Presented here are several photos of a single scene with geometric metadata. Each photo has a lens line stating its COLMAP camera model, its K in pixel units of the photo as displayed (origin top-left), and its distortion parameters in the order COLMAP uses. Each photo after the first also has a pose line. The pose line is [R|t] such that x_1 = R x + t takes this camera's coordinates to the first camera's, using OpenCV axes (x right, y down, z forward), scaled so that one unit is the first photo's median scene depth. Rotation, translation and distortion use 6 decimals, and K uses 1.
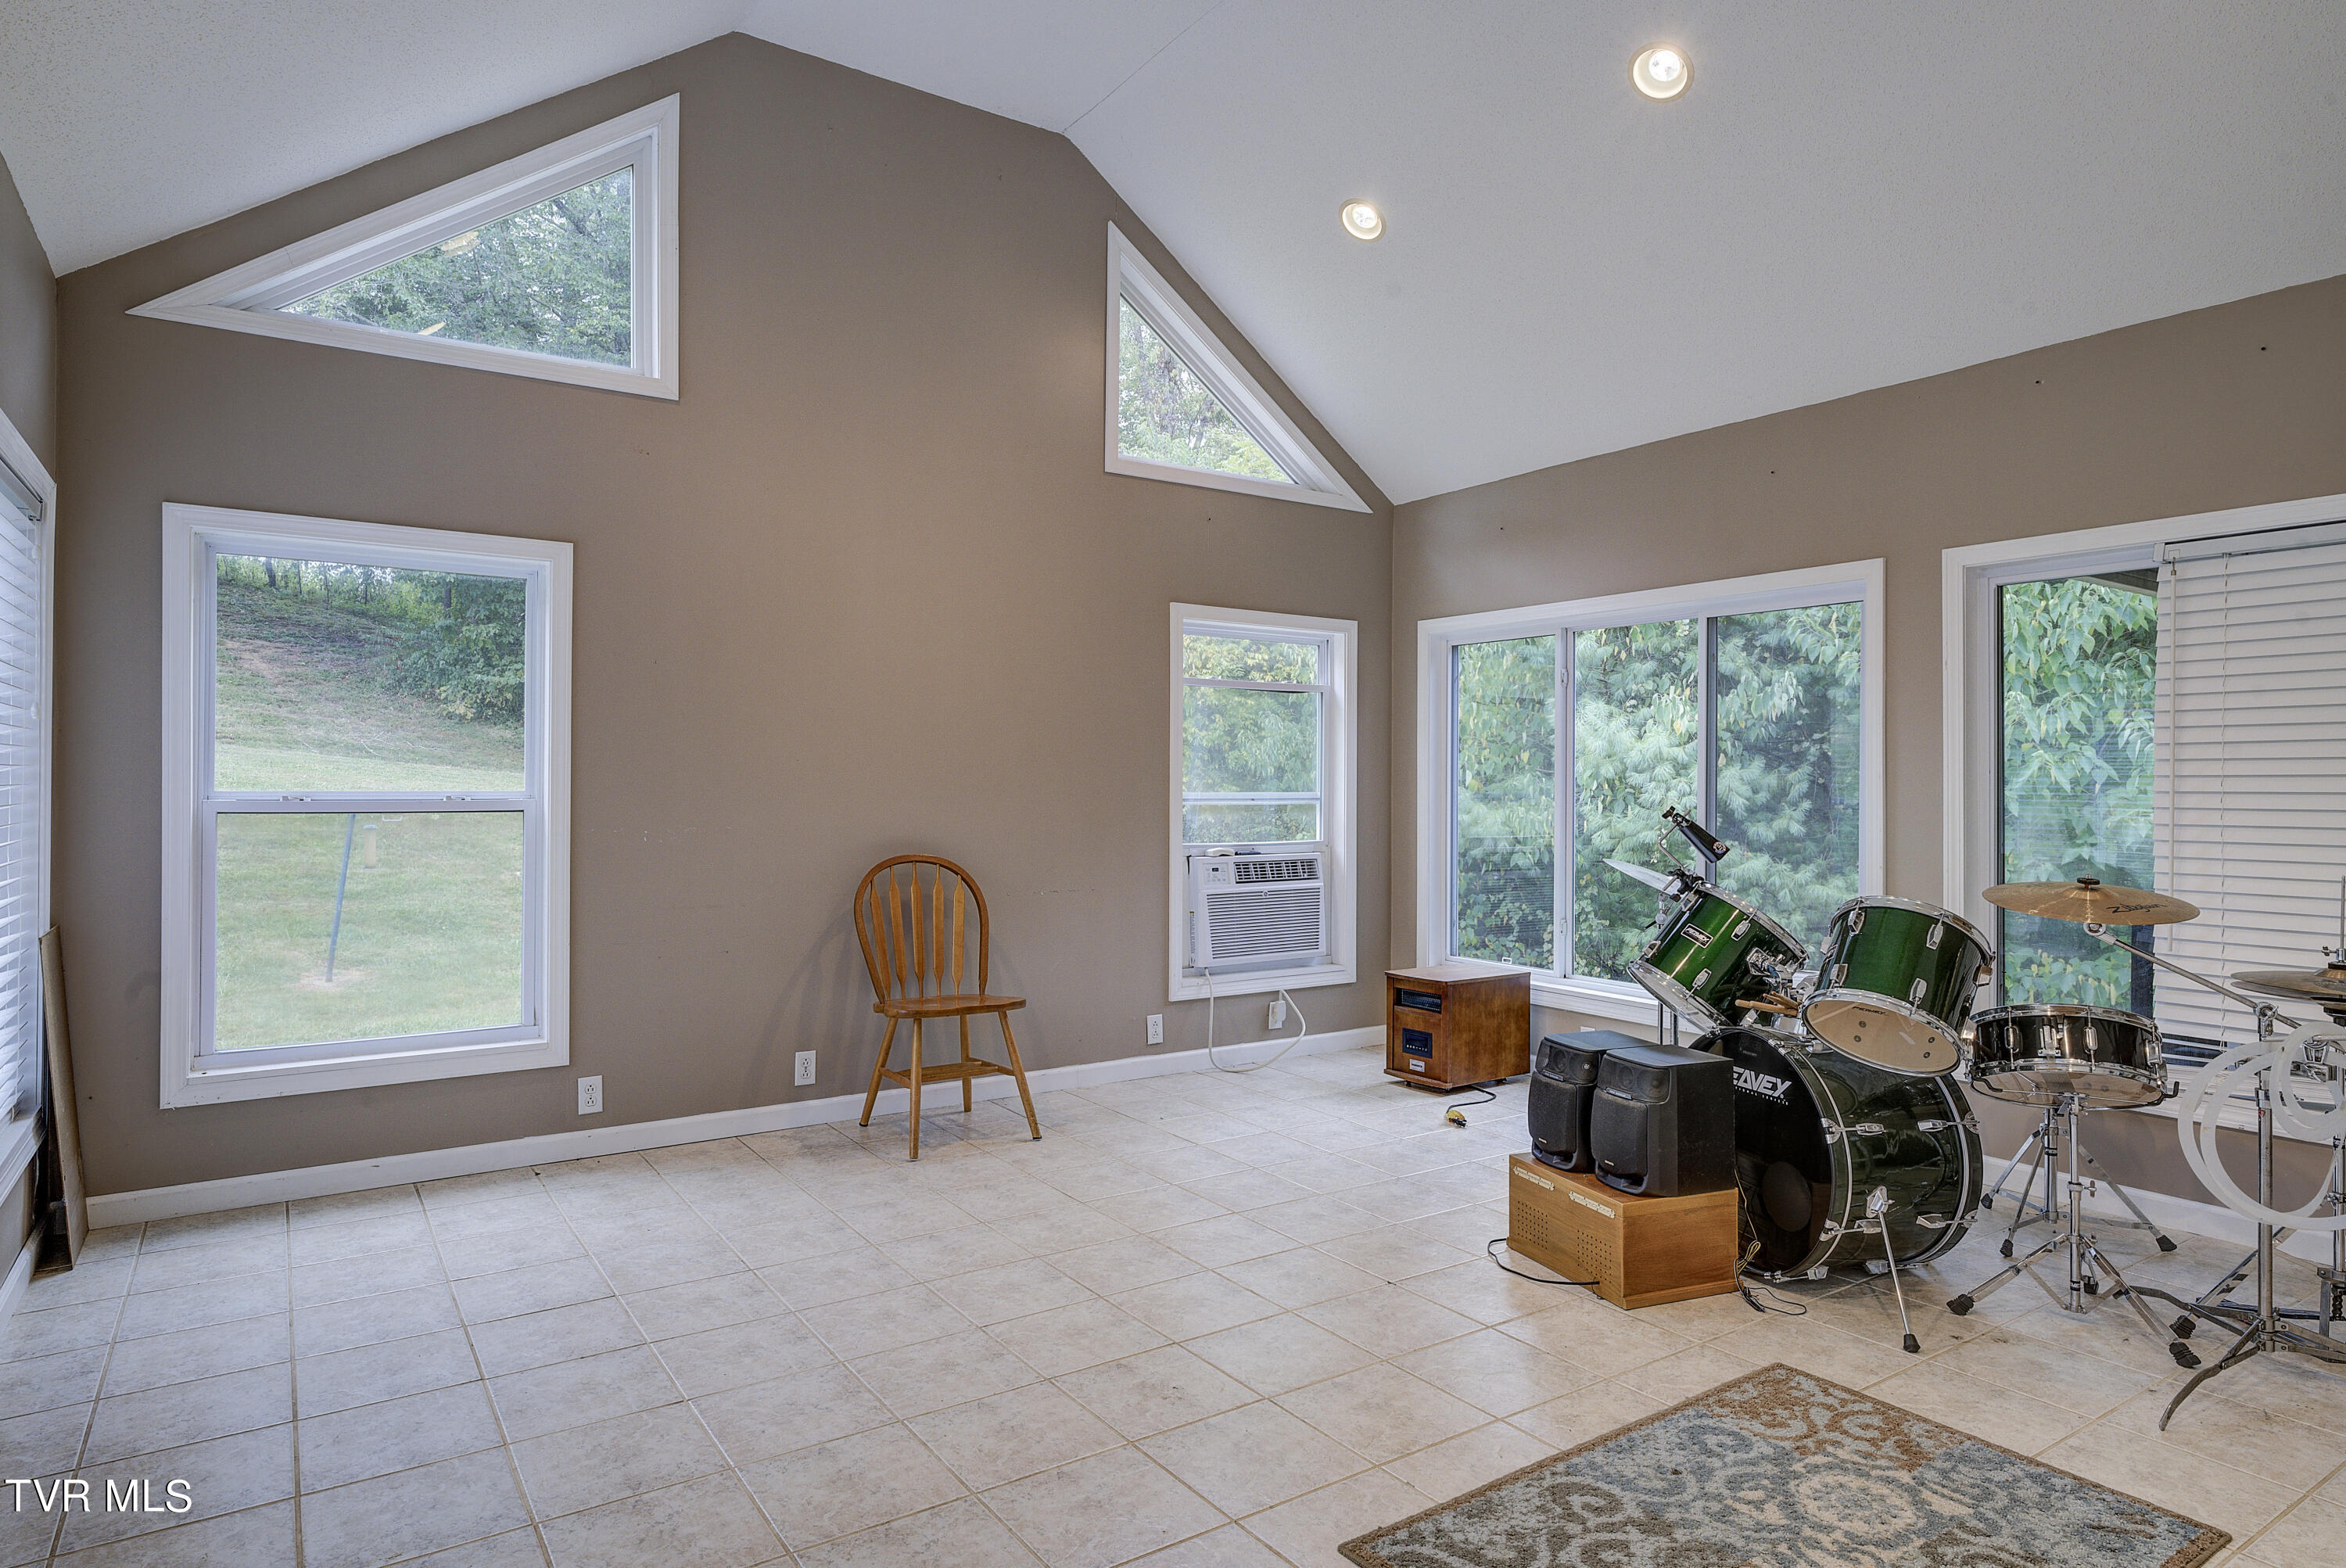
lens RADIAL K [[1315.4, 0, 1169.6], [0, 1315.4, 776.3], [0, 0, 1]] dist [0.007382, -0.000782]
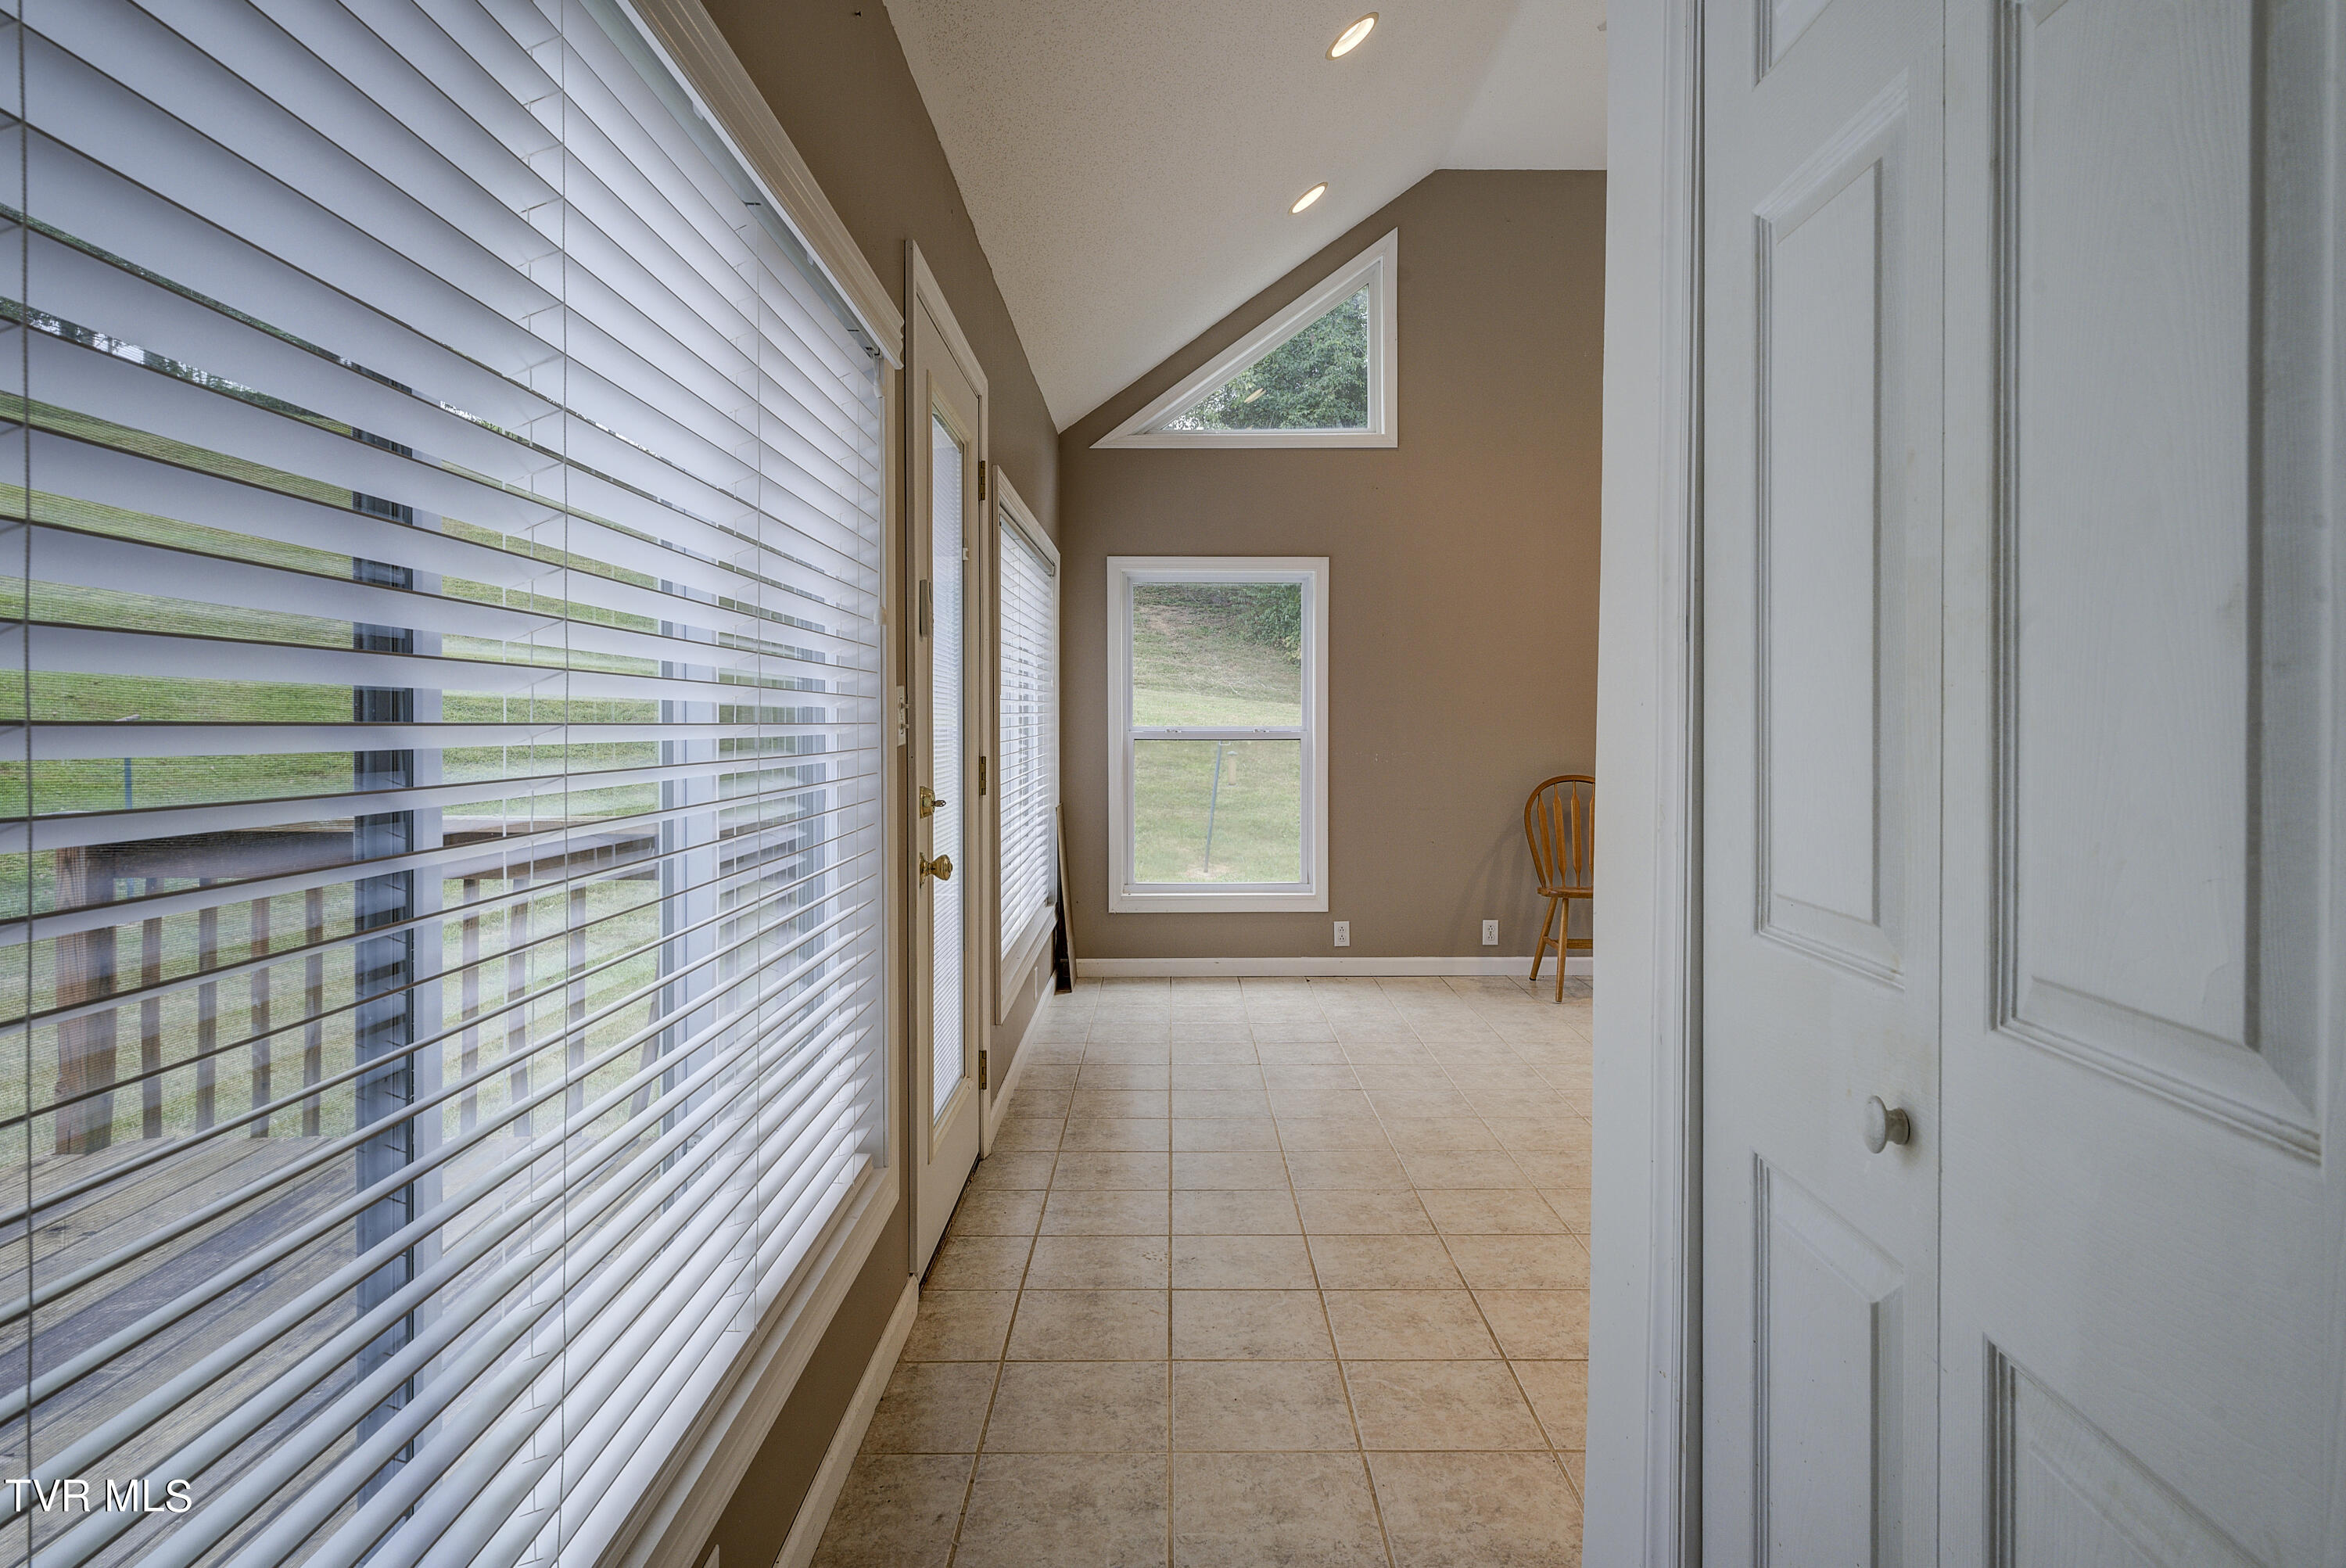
lens RADIAL K [[1315.4, 0, 1174.6], [0, 1315.4, 727.8], [0, 0, 1]] dist [0.007382, -0.000782]
pose [[0.828119, 0.000350, -0.560553, 0.226510], [0.007537, 0.999902, 0.011760, -0.005798], [0.560502, -0.013963, 0.828035, -0.311982]]
